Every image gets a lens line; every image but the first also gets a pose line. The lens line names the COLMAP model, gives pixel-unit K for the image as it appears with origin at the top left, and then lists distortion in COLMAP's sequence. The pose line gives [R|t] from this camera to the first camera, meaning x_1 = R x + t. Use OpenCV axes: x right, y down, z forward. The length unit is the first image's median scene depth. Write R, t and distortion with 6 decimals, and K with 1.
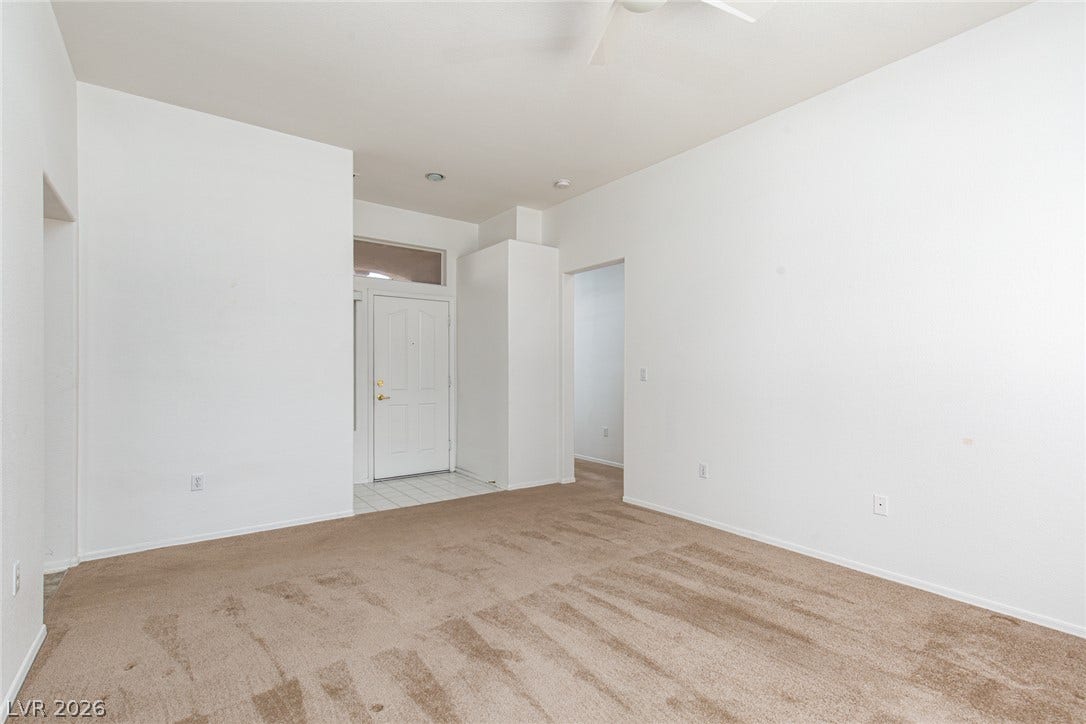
lens RADIAL K [[504.3, 0, 538.7], [0, 504.3, 365.7], [0, 0, 1]] dist [0.021706, 0.000570]
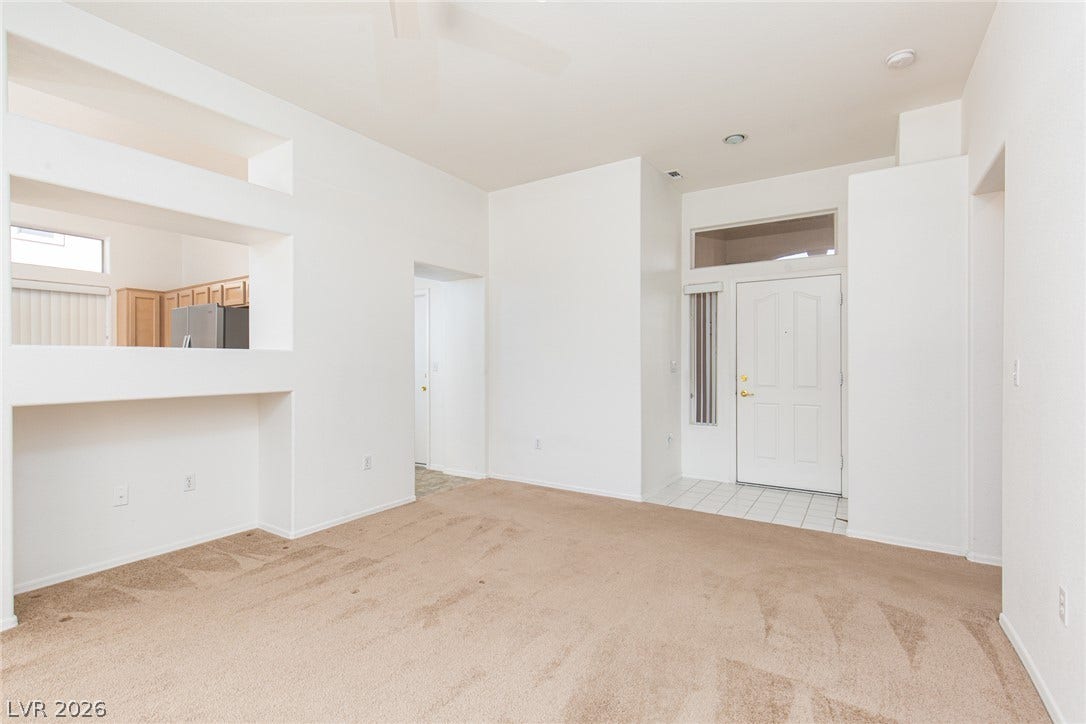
lens RADIAL K [[504.3, 0, 535.1], [0, 504.3, 364.4], [0, 0, 1]] dist [0.021706, 0.000570]
pose [[0.351160, 0.000992, -0.936315, 0.556615], [0.010044, 0.999938, 0.004827, 0.001391], [0.936262, -0.011100, 0.351128, 0.433636]]
